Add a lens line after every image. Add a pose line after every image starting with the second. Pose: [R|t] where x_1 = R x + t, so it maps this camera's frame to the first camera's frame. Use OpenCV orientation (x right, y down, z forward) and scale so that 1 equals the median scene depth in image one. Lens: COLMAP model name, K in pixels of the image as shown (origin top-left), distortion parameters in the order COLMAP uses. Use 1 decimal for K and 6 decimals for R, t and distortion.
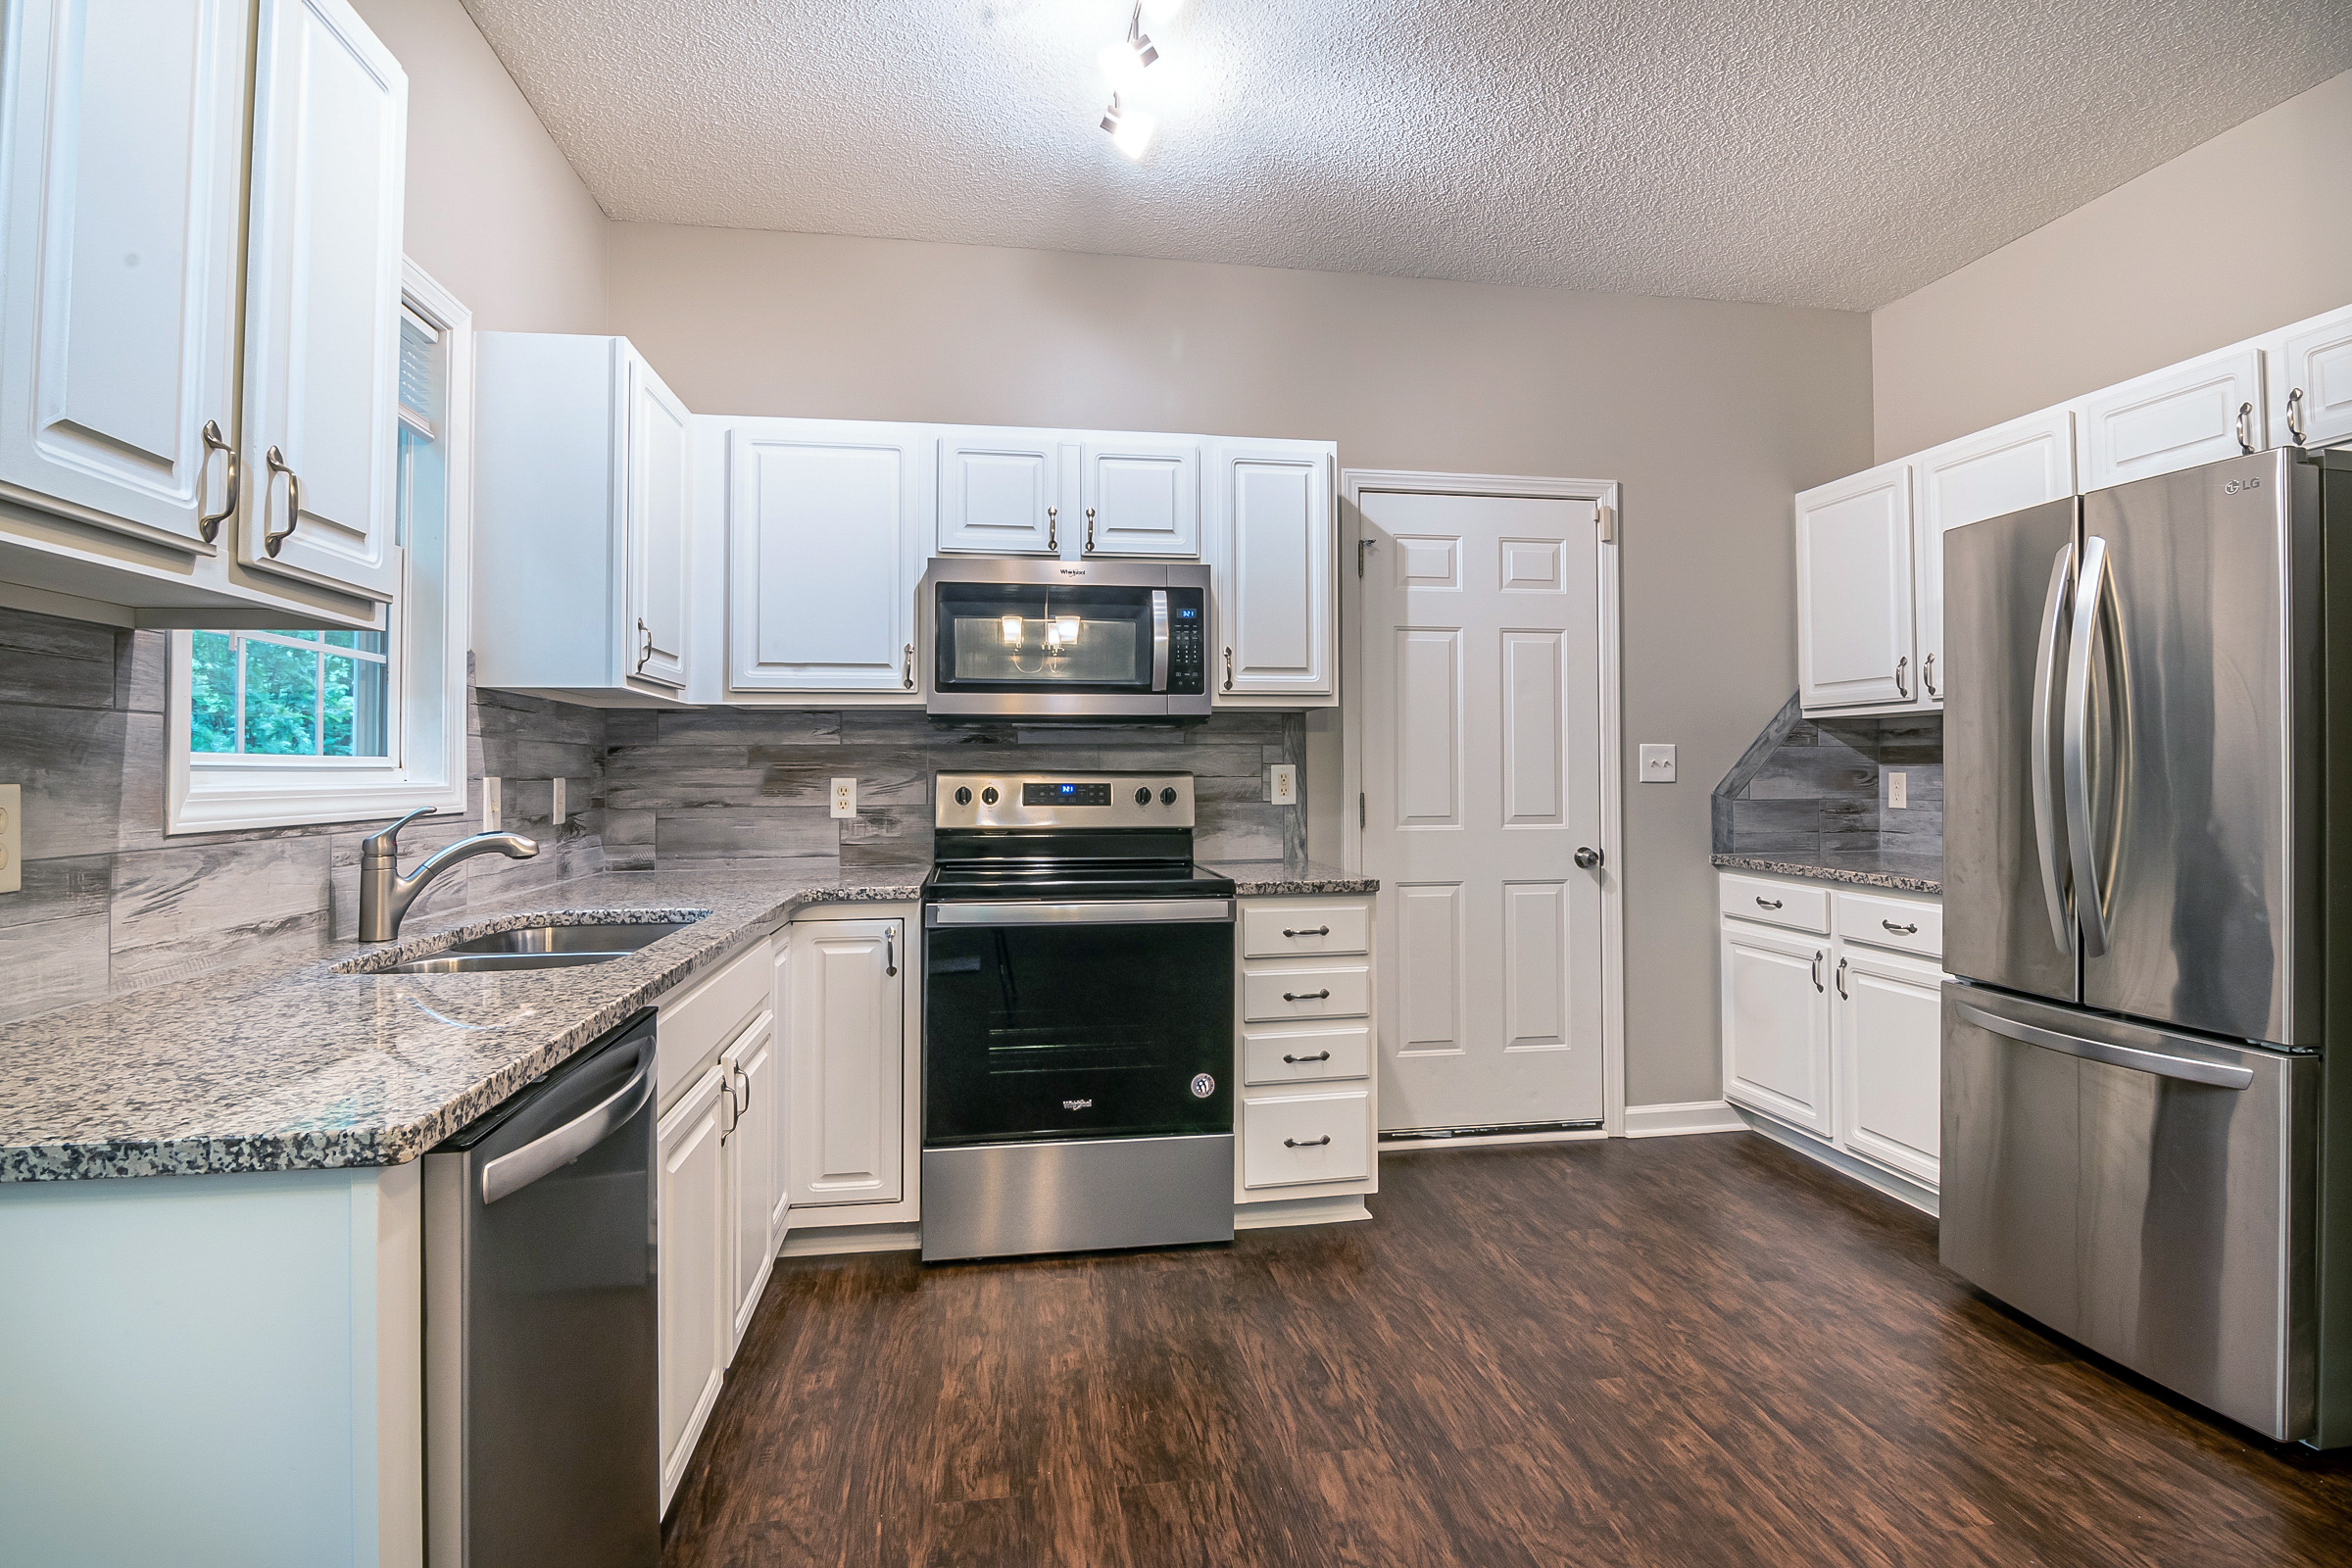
lens RADIAL K [[1159.2, 0, 1177.4], [0, 1159.2, 739.0], [0, 0, 1]] dist [0.000354, -0.012091]
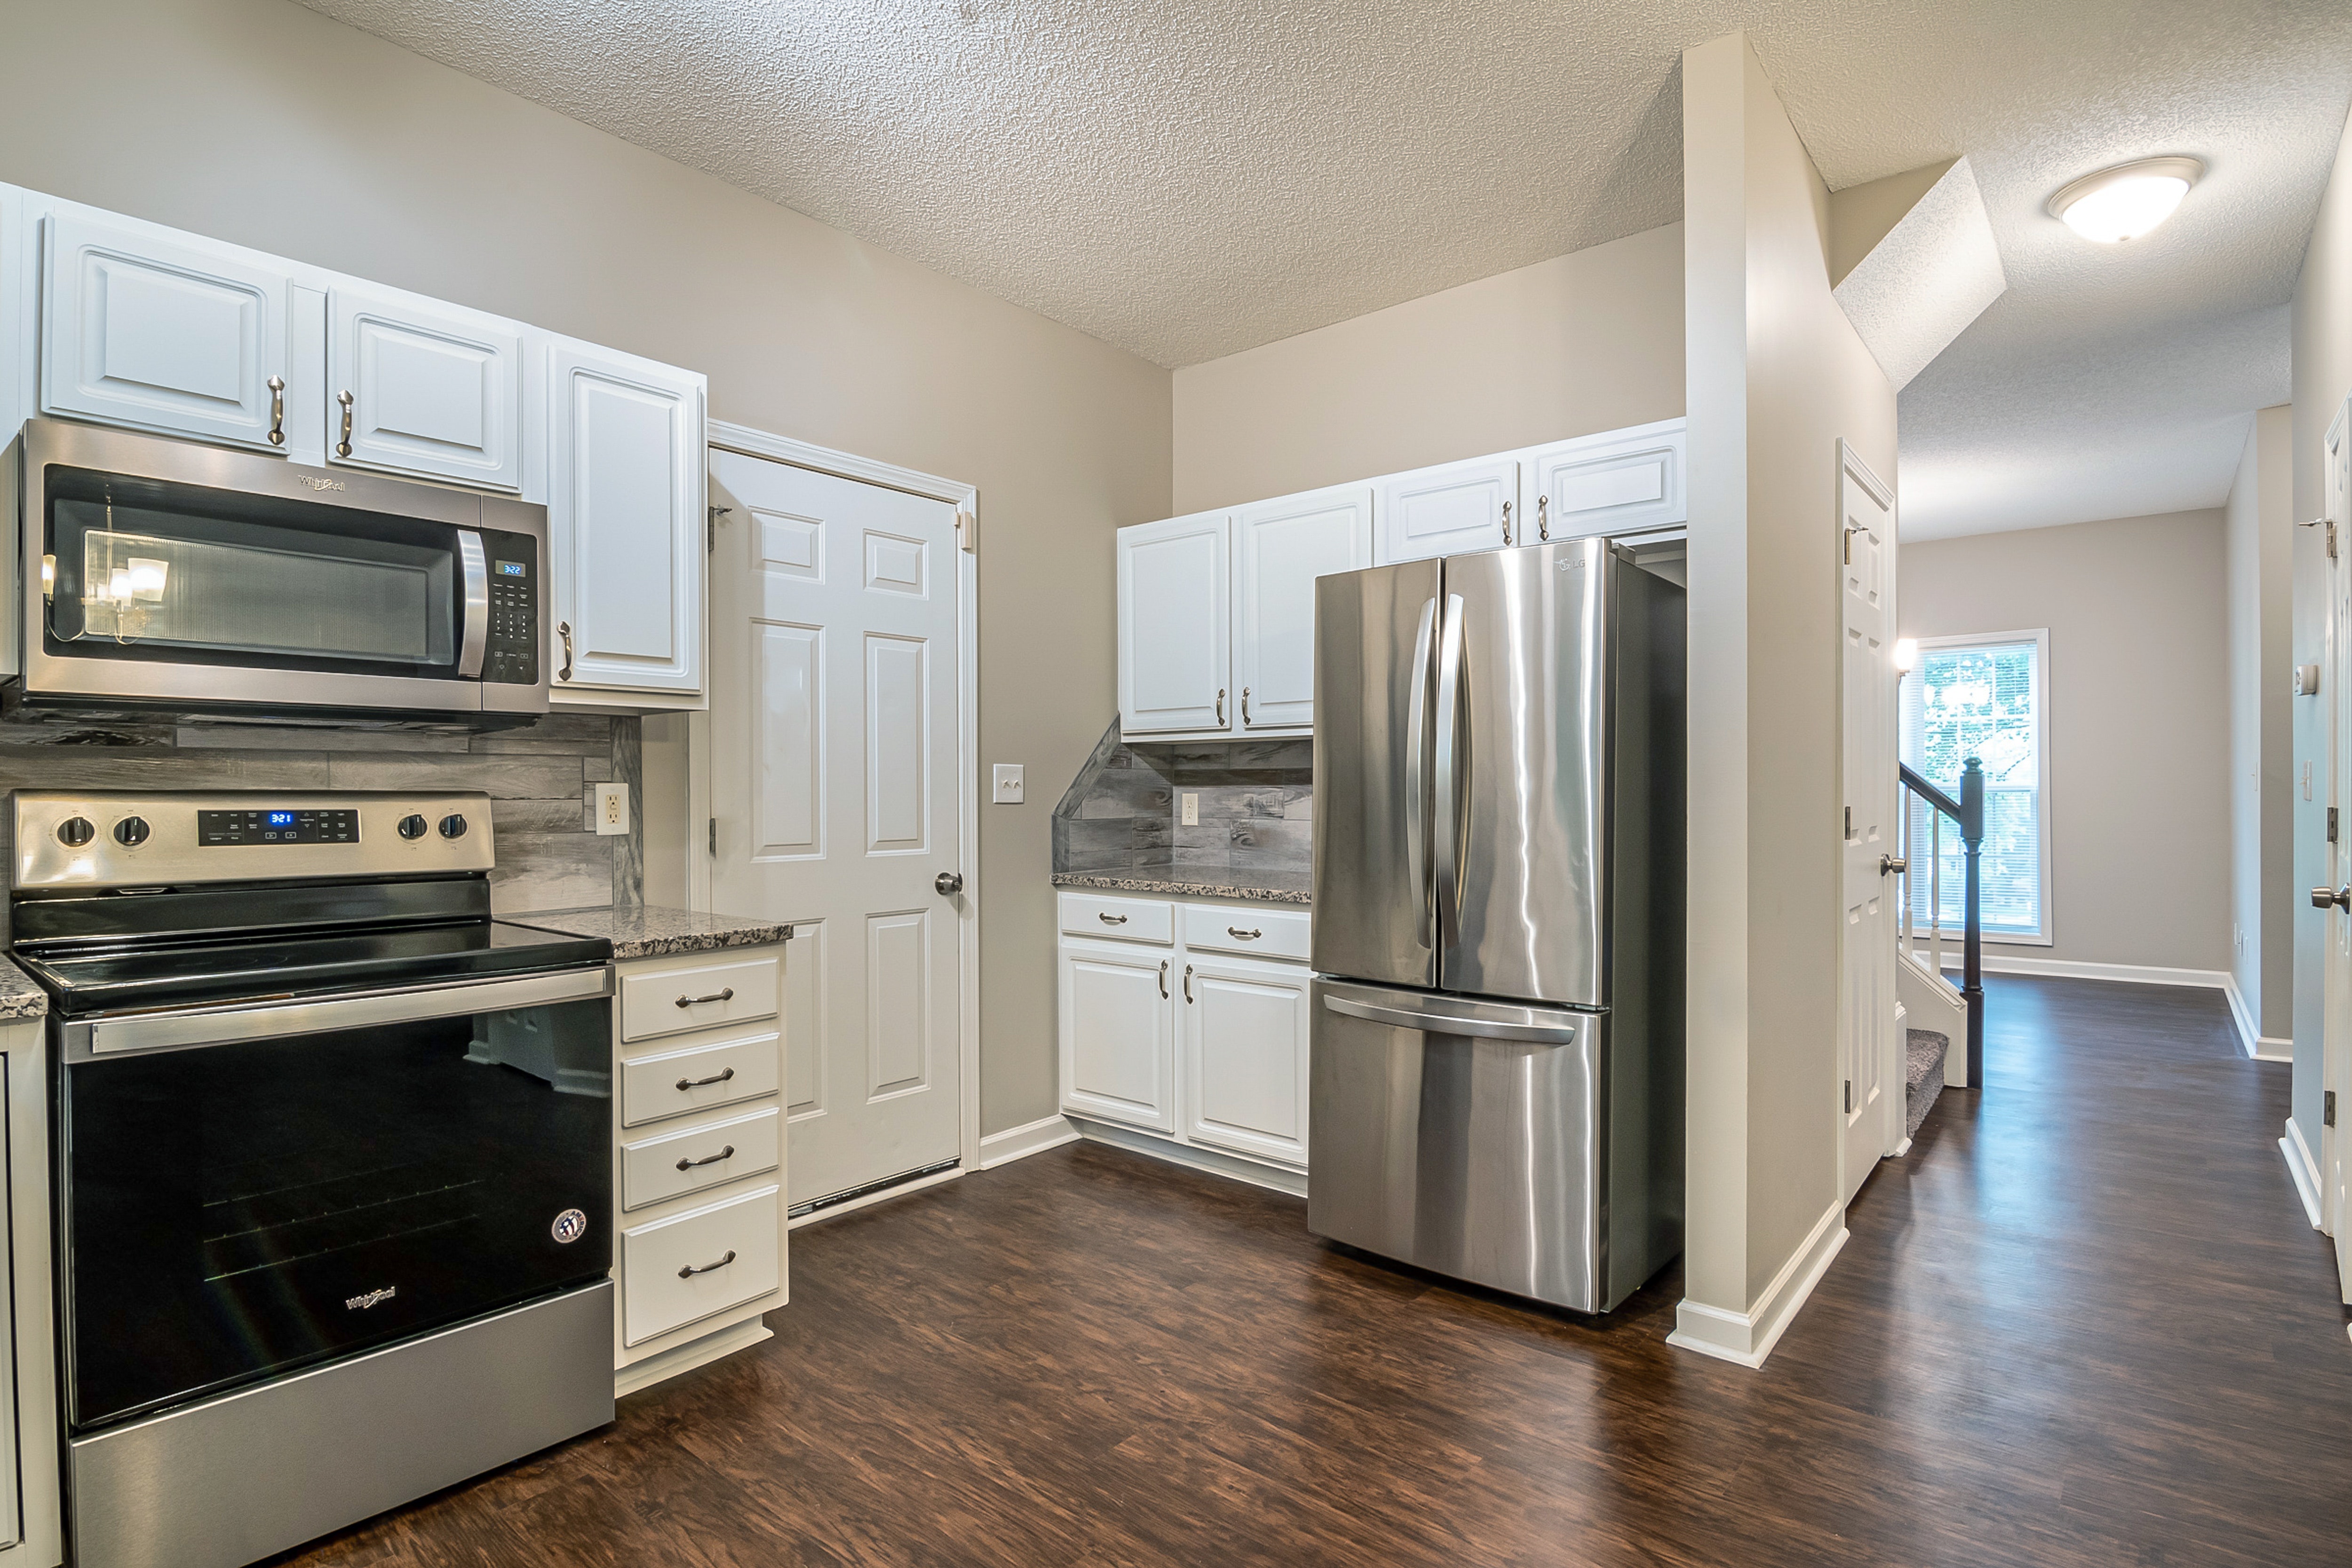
lens RADIAL K [[1172.4, 0, 1172.0], [0, 1172.4, 794.5], [0, 0, 1]] dist [0.001314, -0.019314]
pose [[0.762487, -0.000780, 0.647003, -0.139215], [-0.018523, 0.999563, 0.023035, 0.005162], [-0.646738, -0.029549, 0.762140, 0.177577]]
